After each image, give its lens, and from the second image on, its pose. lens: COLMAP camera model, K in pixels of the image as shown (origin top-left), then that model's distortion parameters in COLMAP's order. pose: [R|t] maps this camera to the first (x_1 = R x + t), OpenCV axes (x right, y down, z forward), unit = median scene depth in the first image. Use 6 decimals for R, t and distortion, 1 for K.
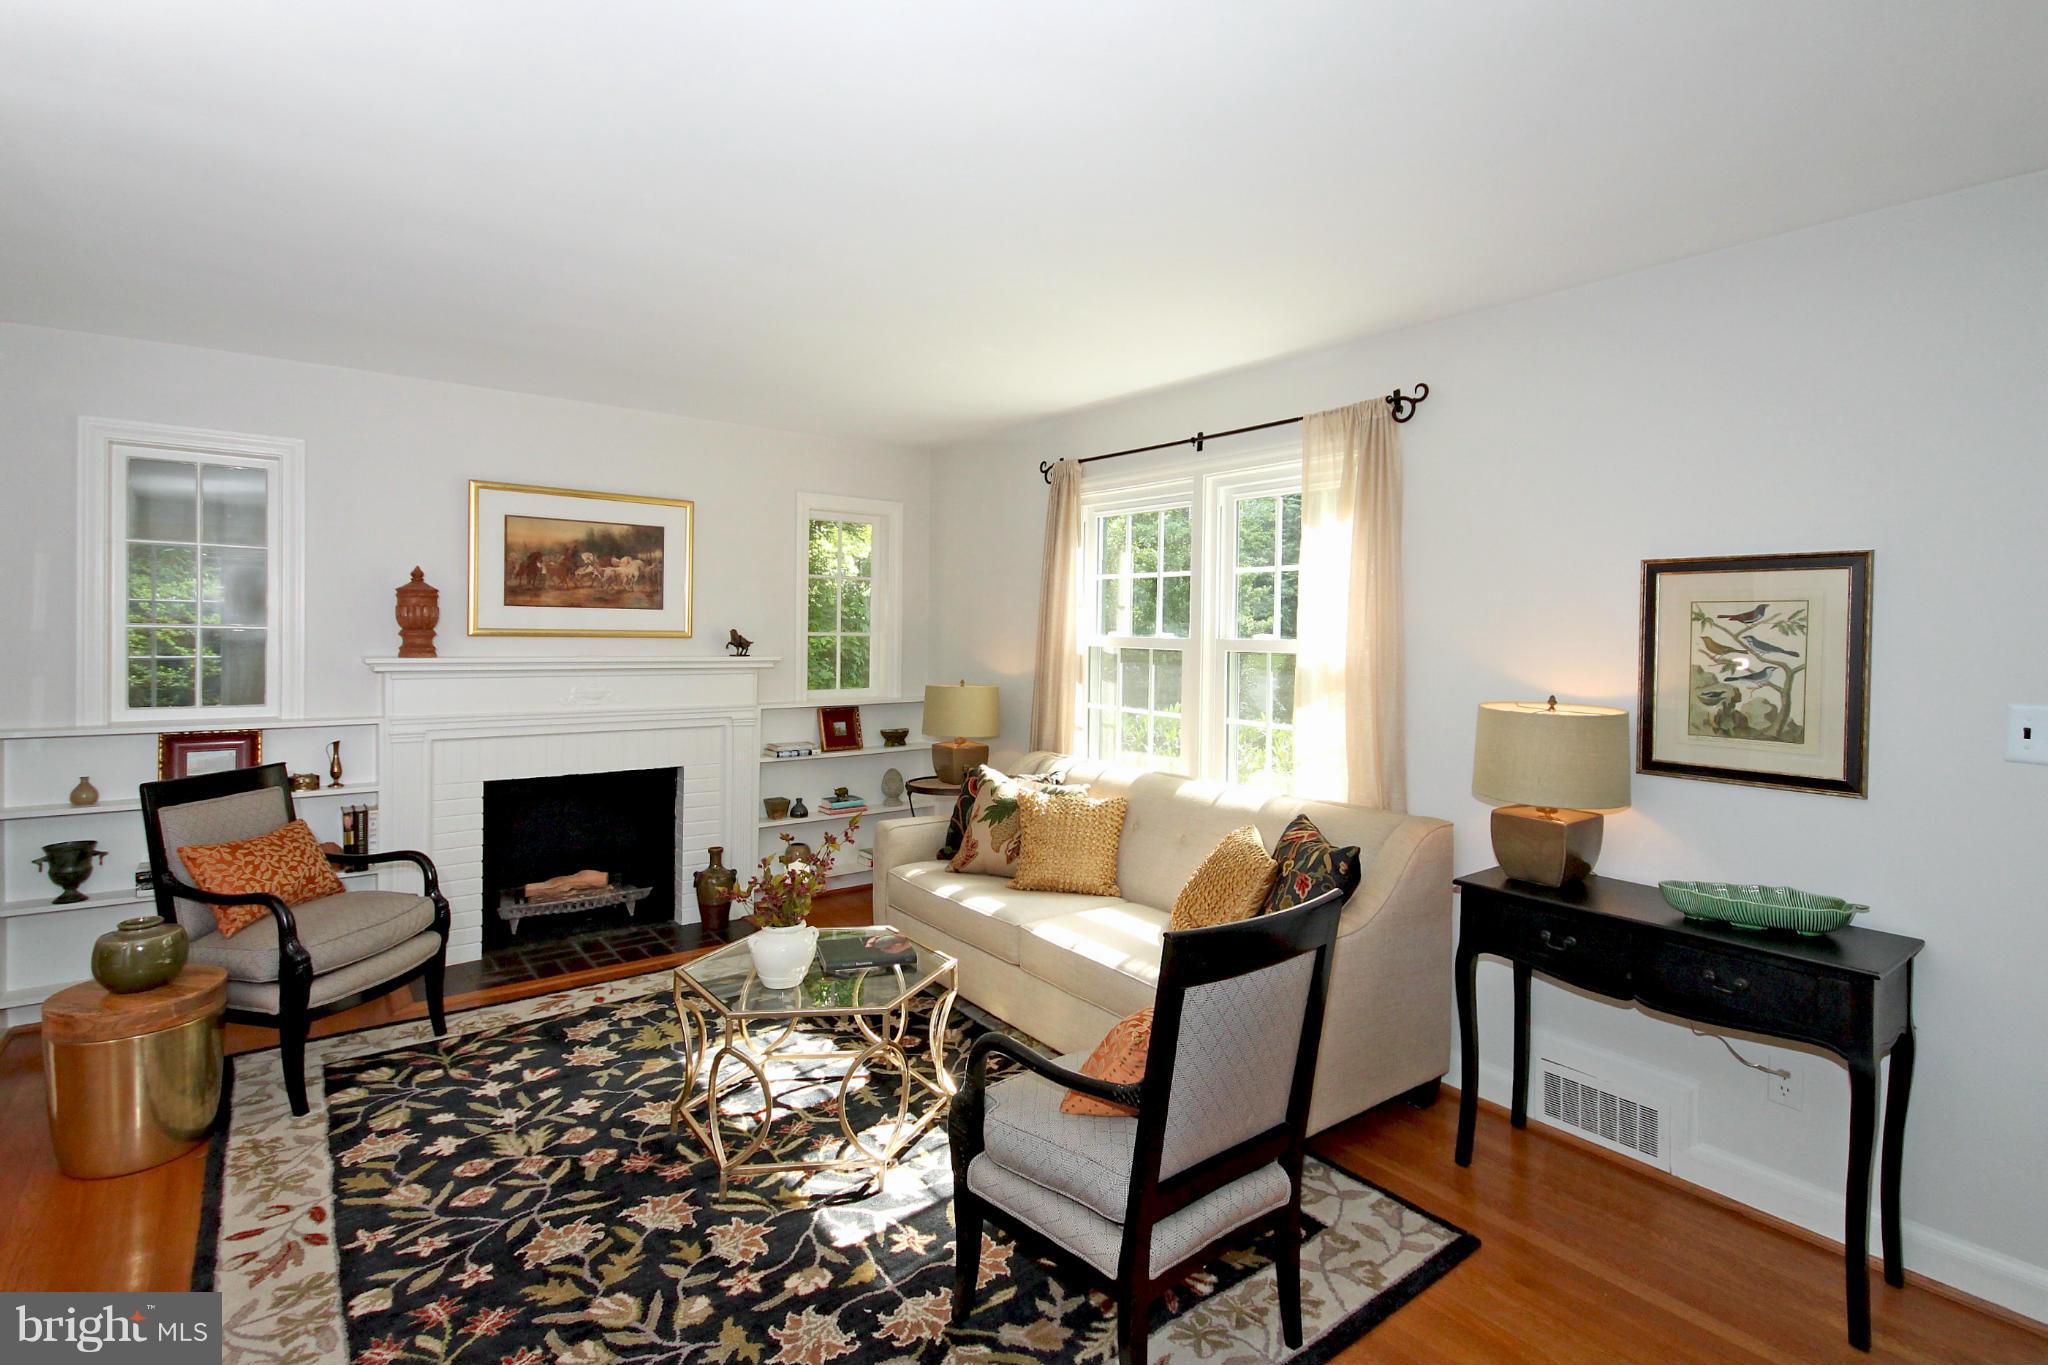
lens RADIAL K [[953.0, 0, 1033.4], [0, 953.0, 664.8], [0, 0, 1]] dist [-0.000024, 0.000154]
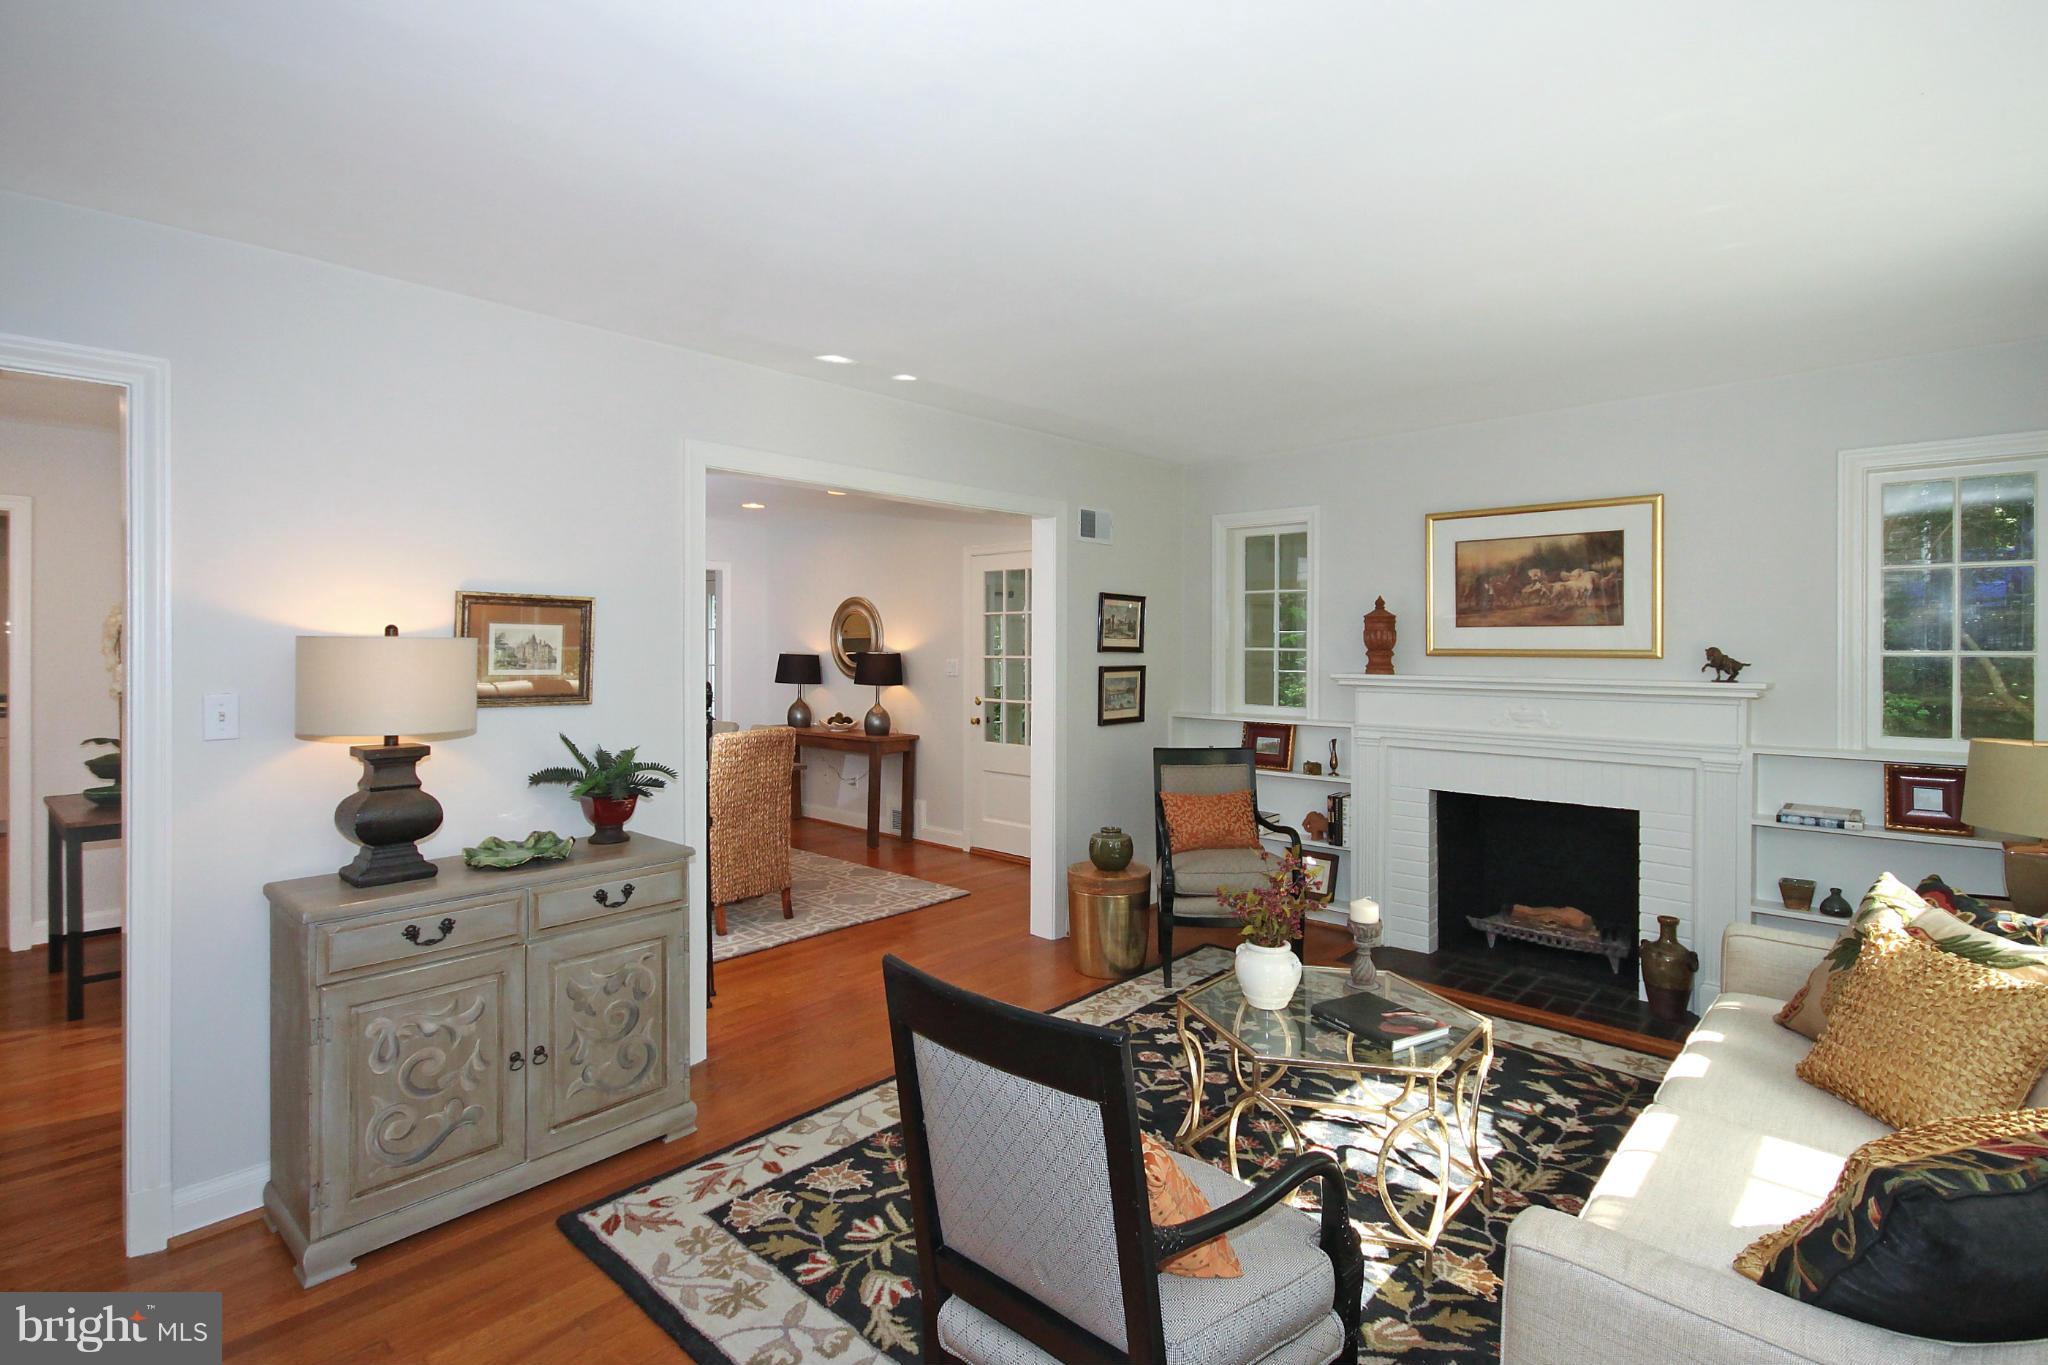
lens RADIAL K [[953.0, 0, 1033.7], [0, 953.0, 664.6], [0, 0, 1]] dist [-0.000024, 0.000154]
pose [[0.180513, 0.006839, -0.983549, 0.396597], [-0.034214, 0.999414, 0.000670, -0.005064], [0.982977, 0.033531, 0.180641, 0.344861]]
